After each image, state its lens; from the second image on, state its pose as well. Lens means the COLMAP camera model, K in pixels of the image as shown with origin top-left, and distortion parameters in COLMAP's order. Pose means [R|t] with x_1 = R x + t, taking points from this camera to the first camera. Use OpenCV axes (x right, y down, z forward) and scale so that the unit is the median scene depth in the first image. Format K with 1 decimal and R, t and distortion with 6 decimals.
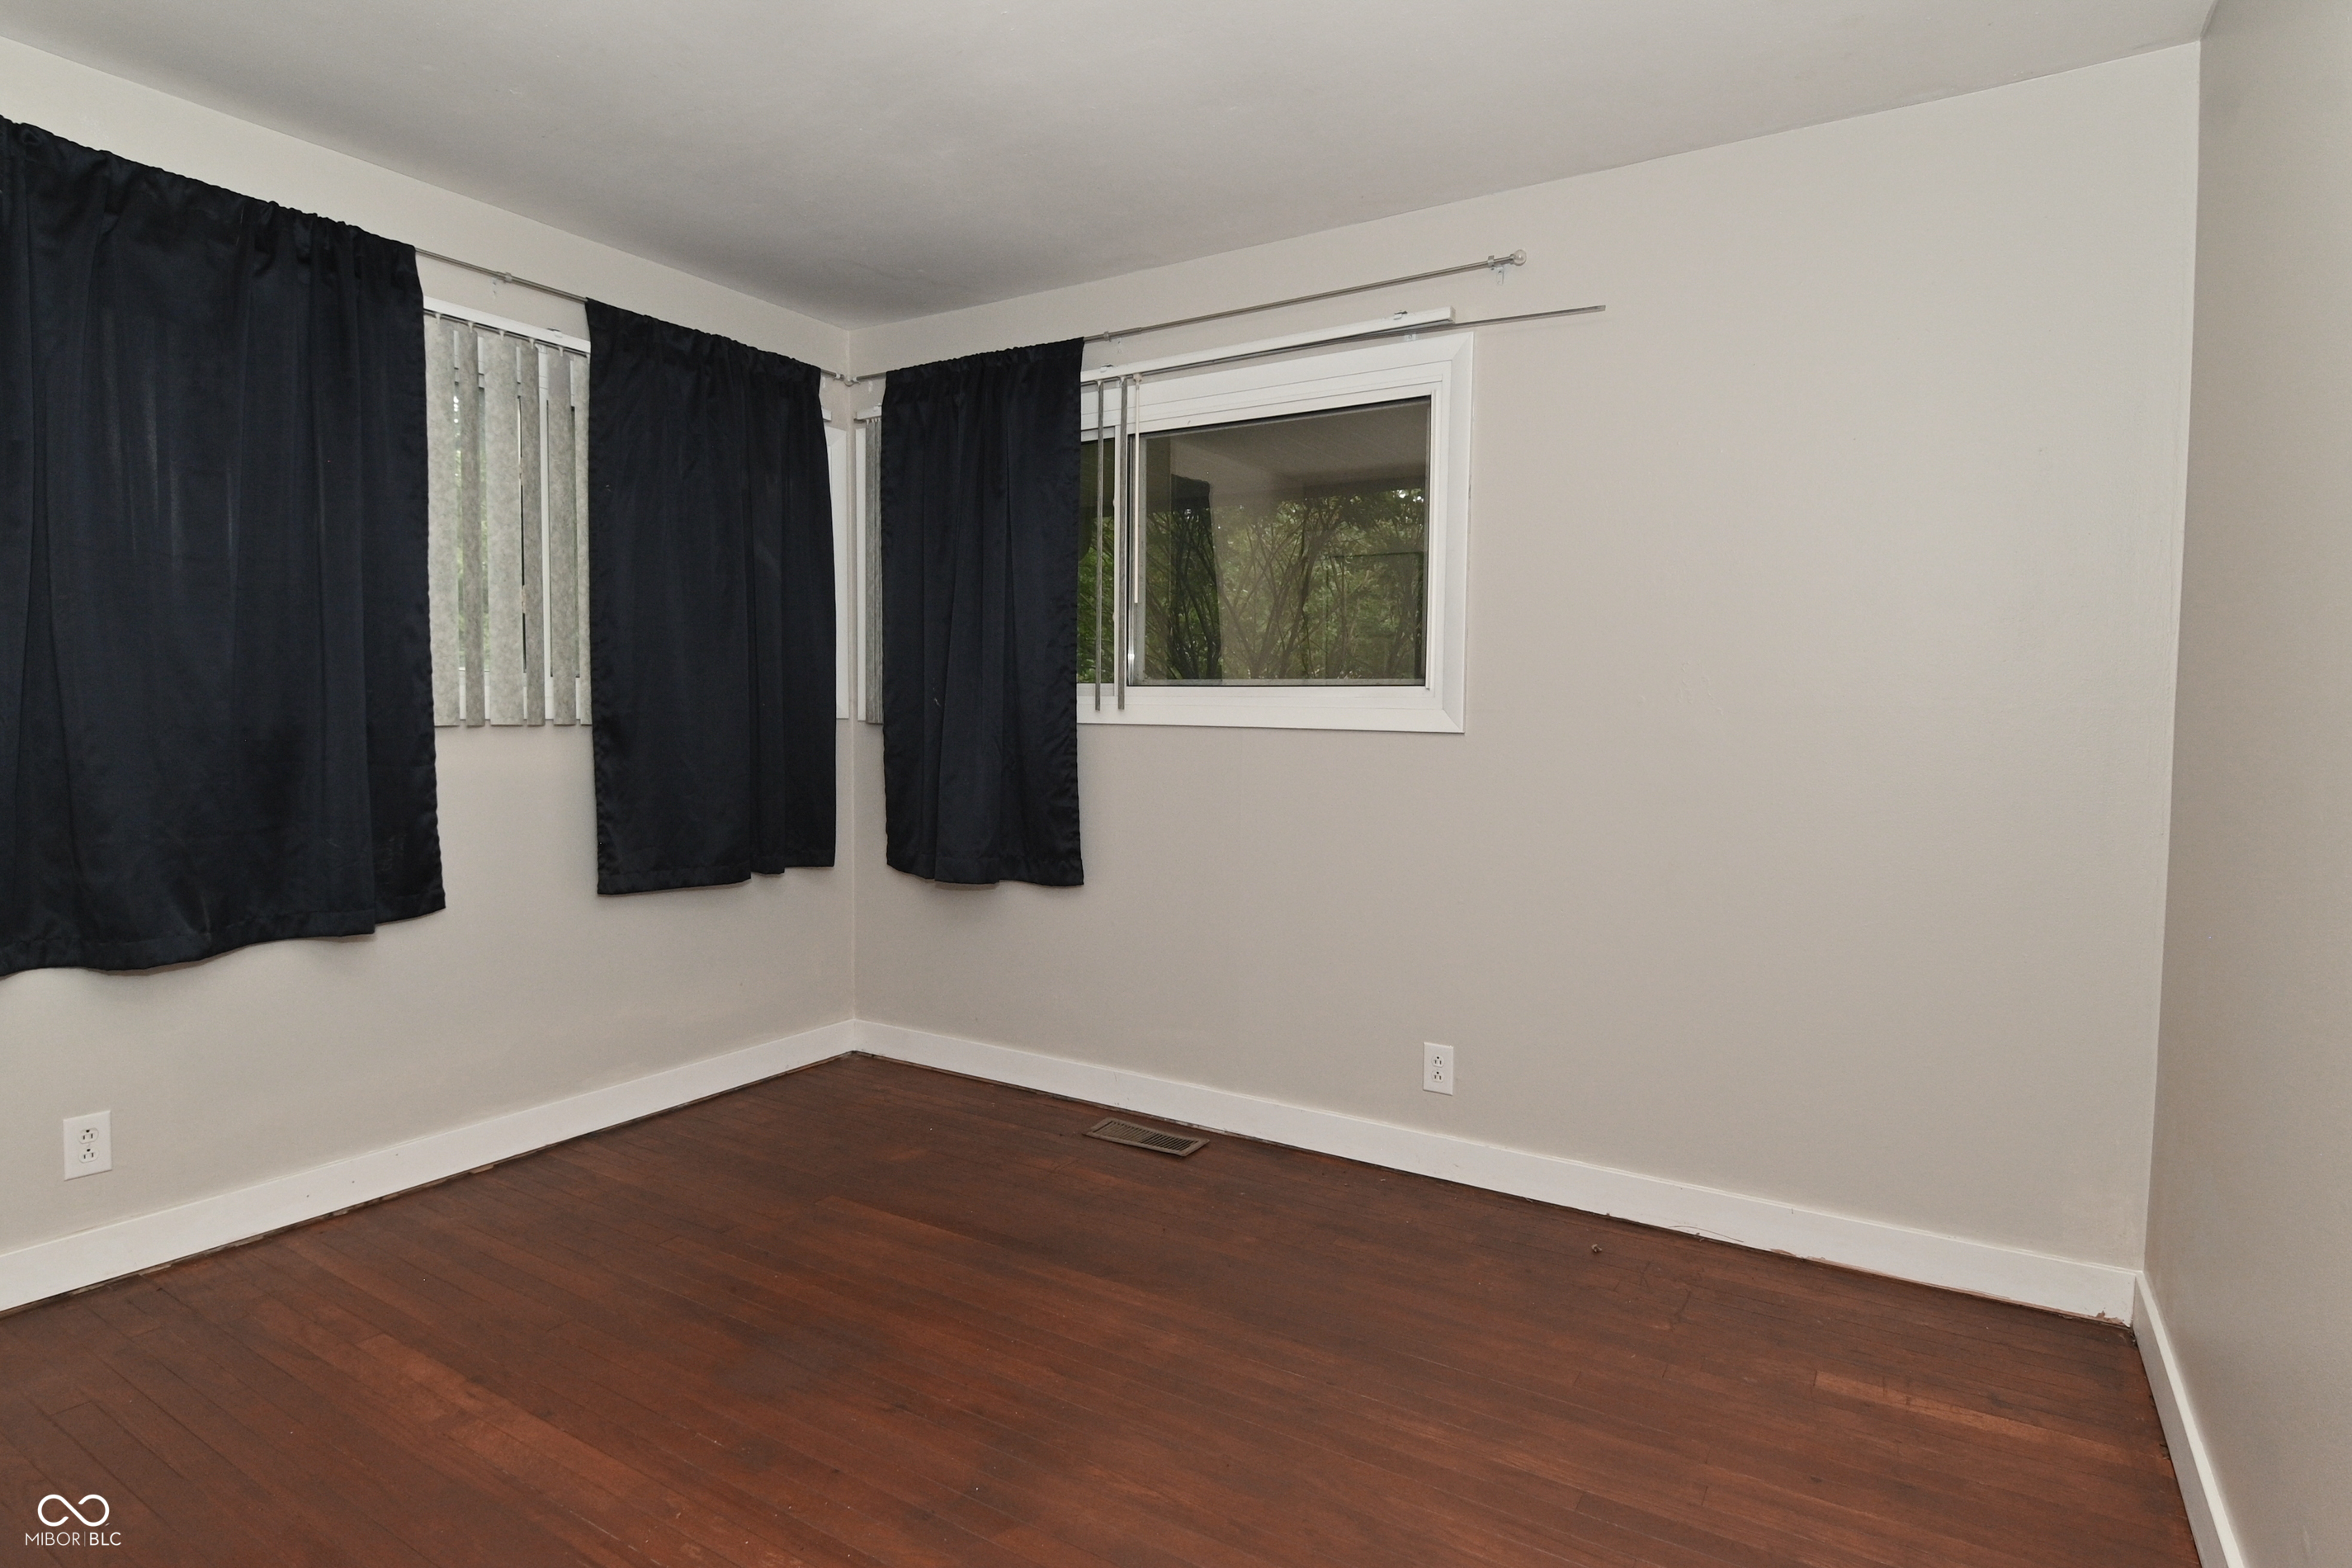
lens RADIAL K [[1248.3, 0, 1178.4], [0, 1248.3, 769.9], [0, 0, 1]] dist [0.026974, -0.036183]
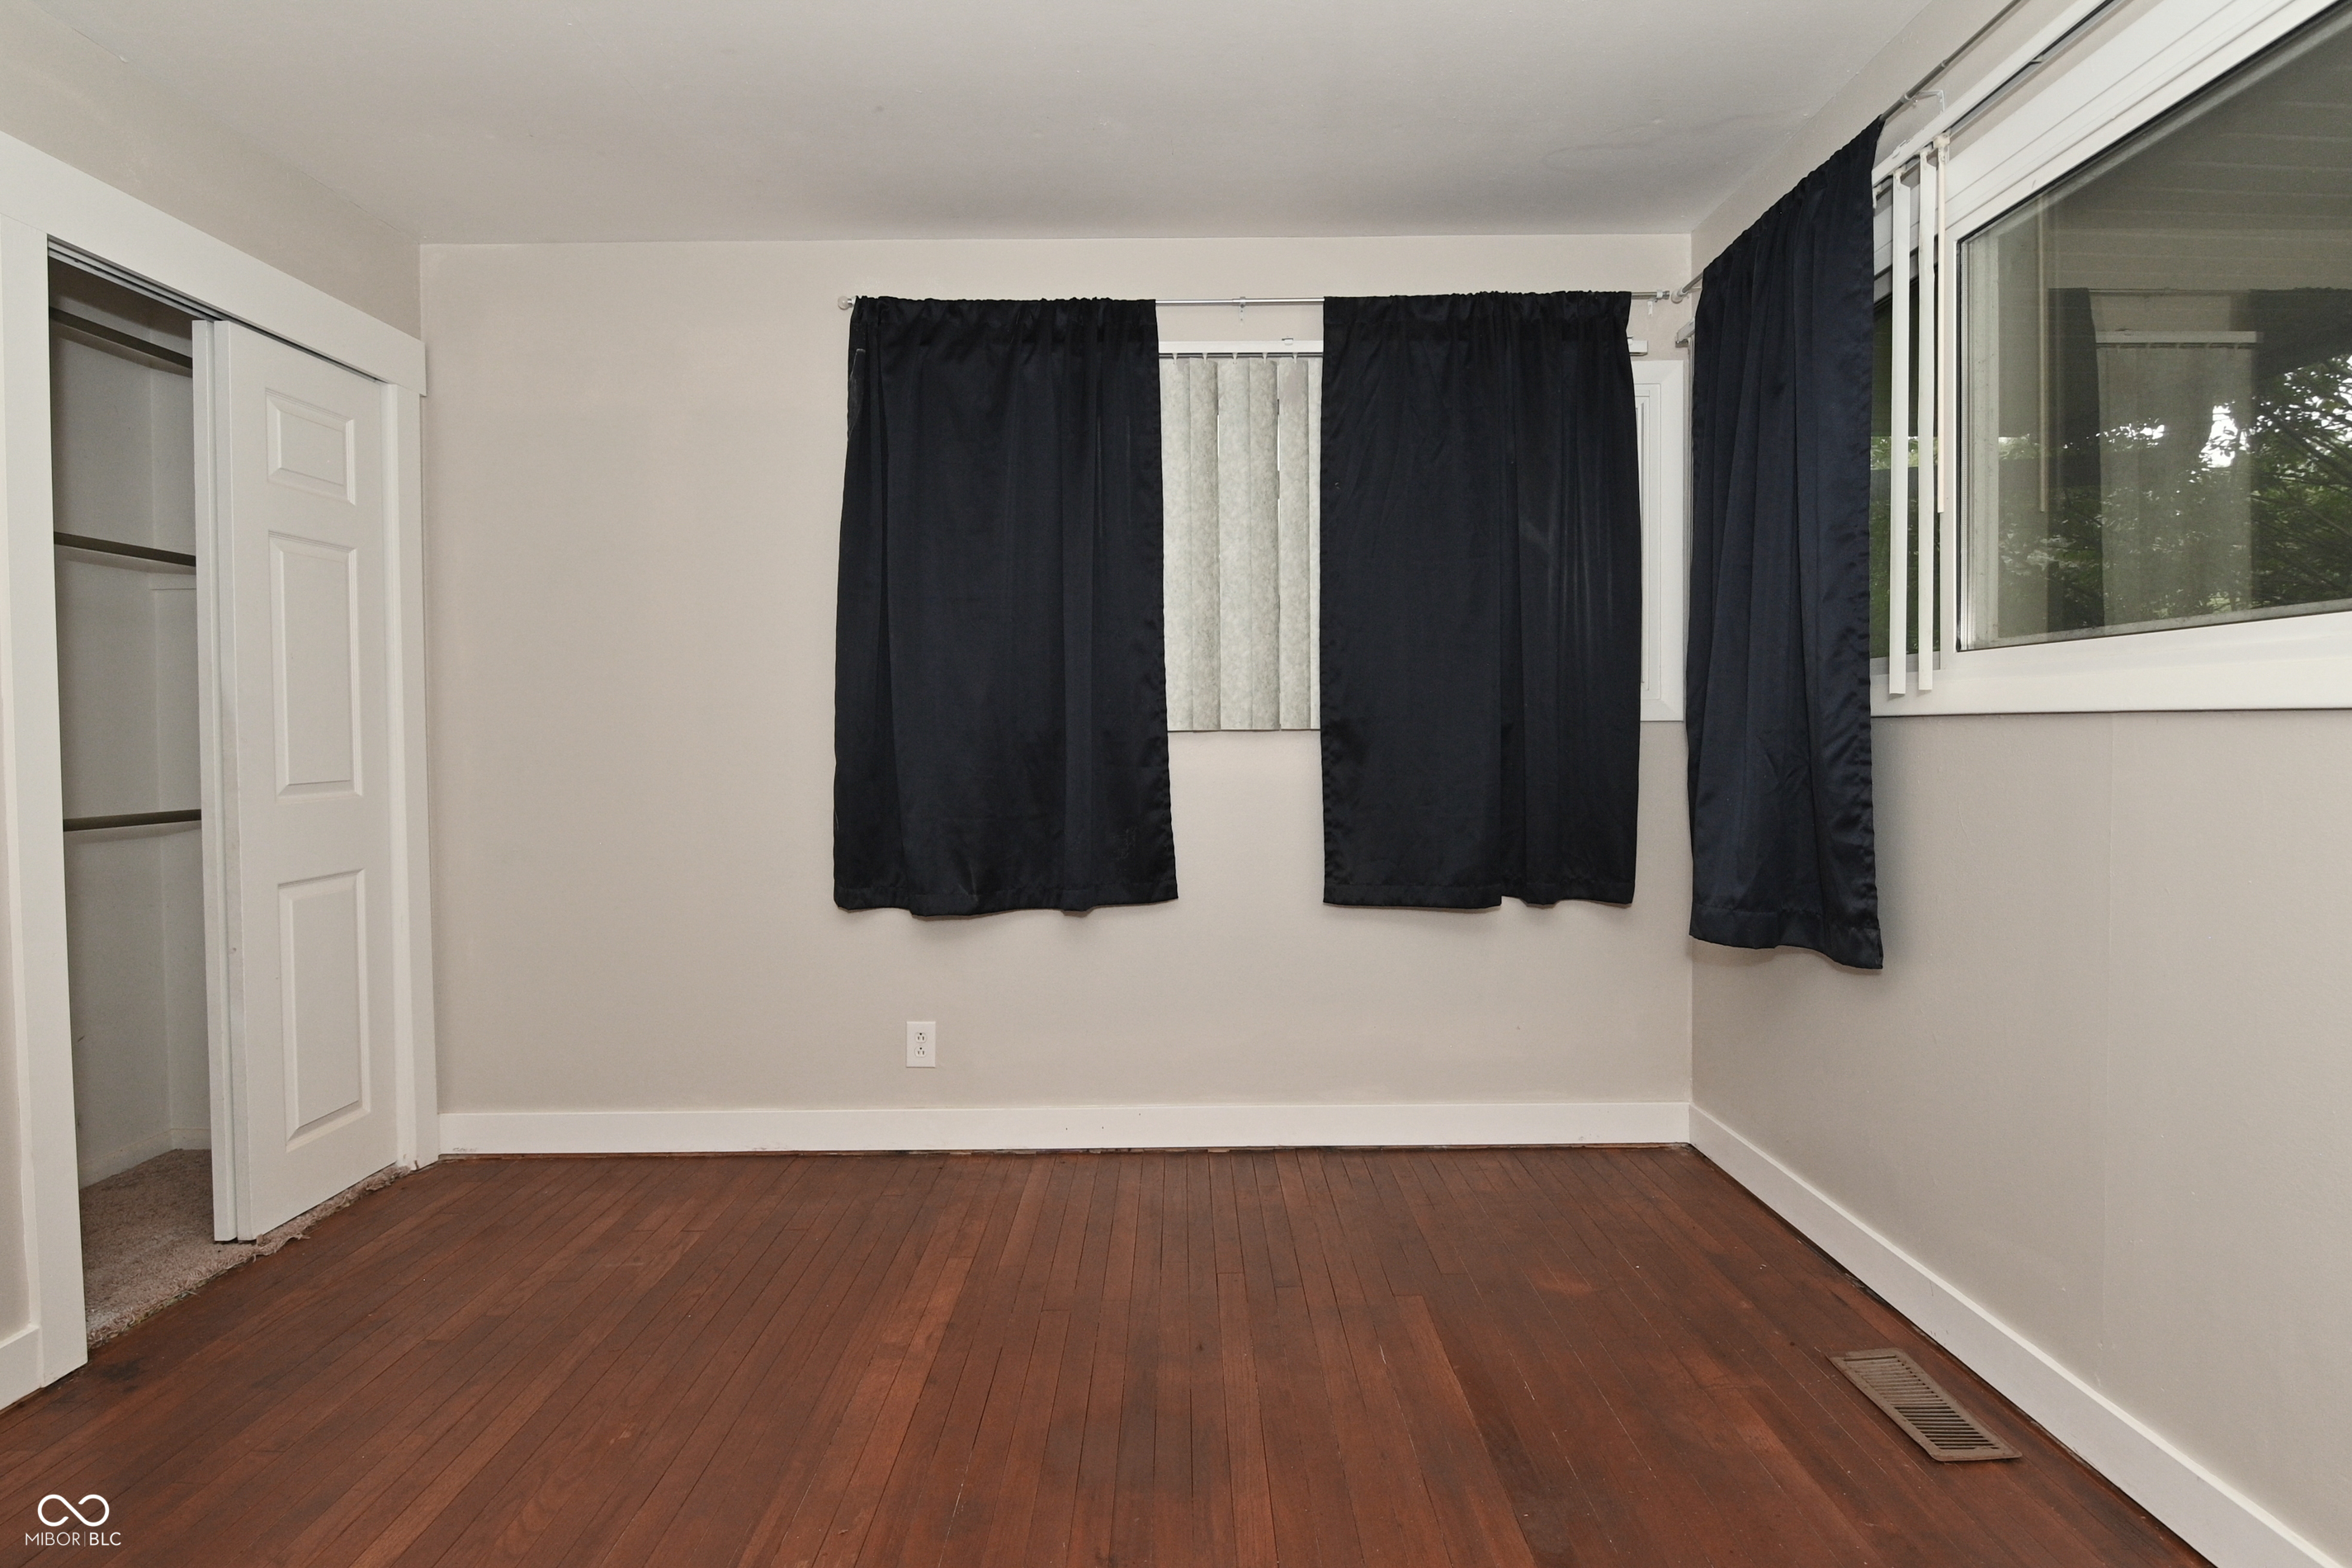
lens RADIAL K [[1248.3, 0, 1178.4], [0, 1248.3, 769.9], [0, 0, 1]] dist [0.026974, -0.036183]
pose [[0.522714, 0.009390, -0.852456, 0.315773], [-0.028549, 0.999571, -0.006495, 0.005433], [0.852030, 0.027732, 0.522758, 0.402226]]
